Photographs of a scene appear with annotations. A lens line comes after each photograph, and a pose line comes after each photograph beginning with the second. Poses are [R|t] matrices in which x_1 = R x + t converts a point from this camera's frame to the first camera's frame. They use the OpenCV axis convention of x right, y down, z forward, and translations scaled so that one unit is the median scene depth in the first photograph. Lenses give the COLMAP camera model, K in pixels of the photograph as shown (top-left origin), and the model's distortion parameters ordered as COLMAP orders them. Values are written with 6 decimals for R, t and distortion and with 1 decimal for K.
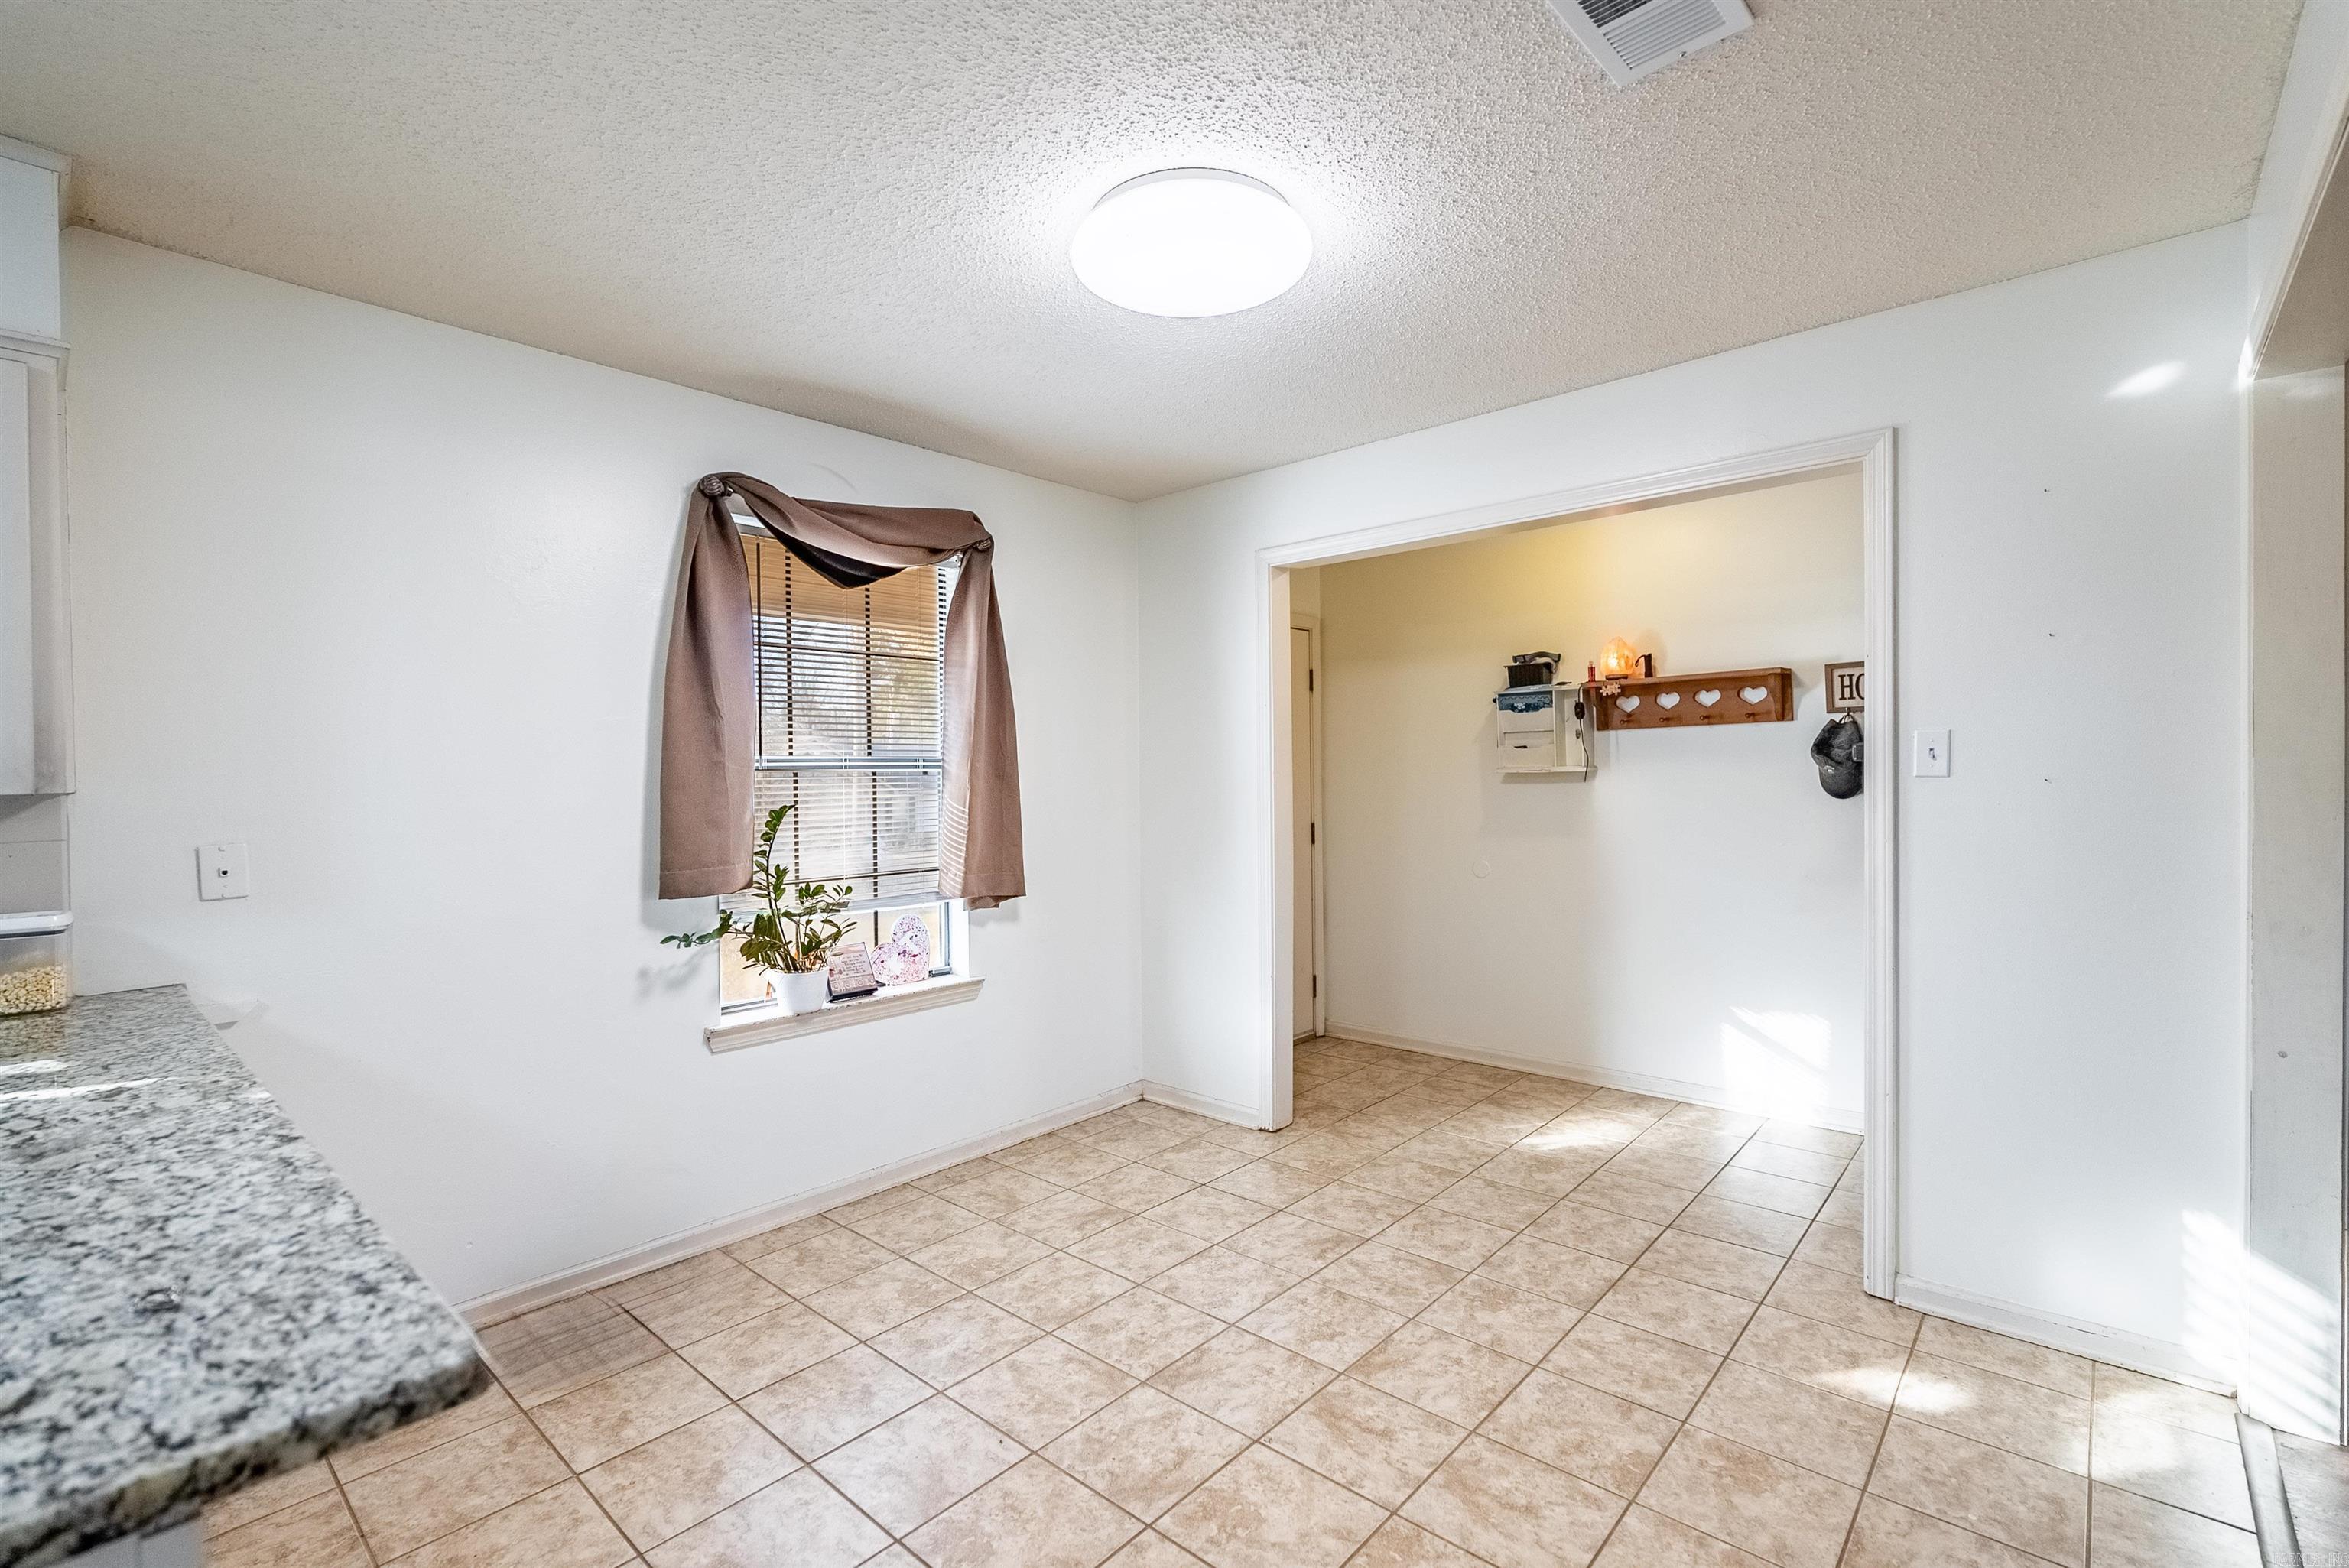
lens RADIAL K [[1037.9, 0, 1173.9], [0, 1037.9, 776.6], [0, 0, 1]] dist [-0.008109, 0.001345]
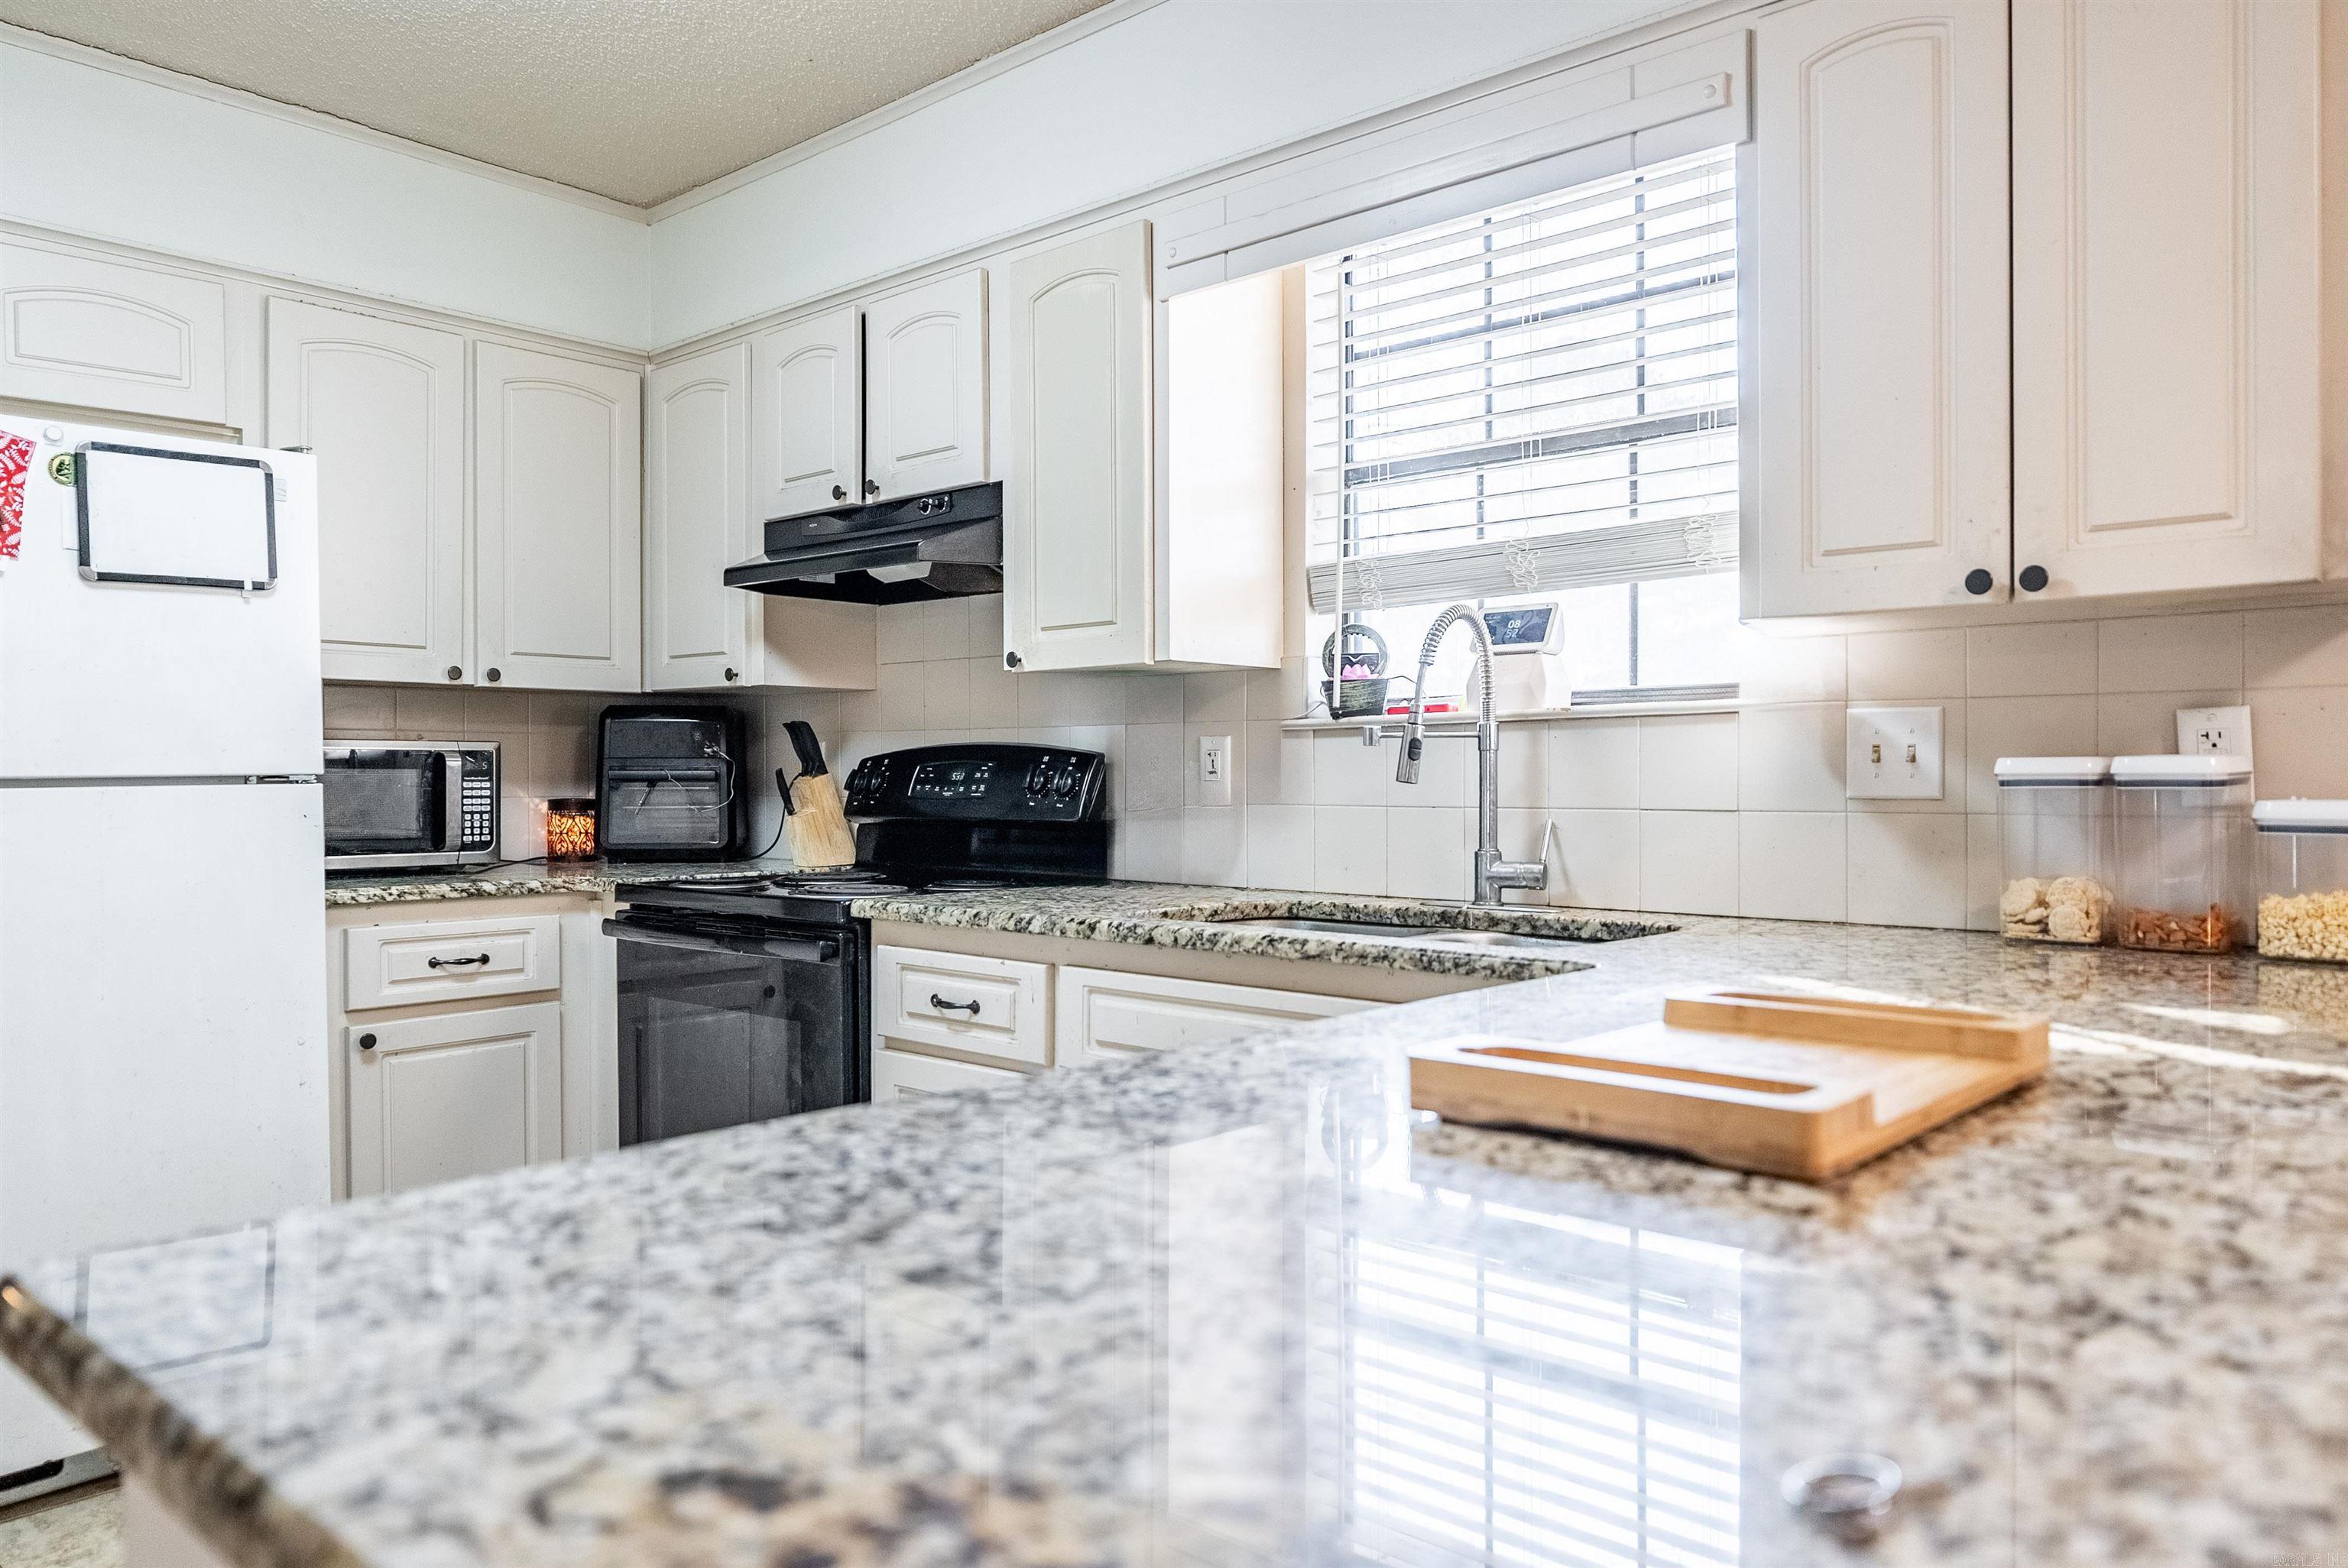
lens RADIAL K [[1588.4, 0, 1164.7], [0, 1588.4, 778.5], [0, 0, 1]] dist [-0.003260, 0.004674]
pose [[-0.002810, 0.012493, -0.999918, -0.177014], [0.000763, 0.999922, 0.012491, 0.101530], [0.999996, -0.000728, -0.002820, 0.301089]]
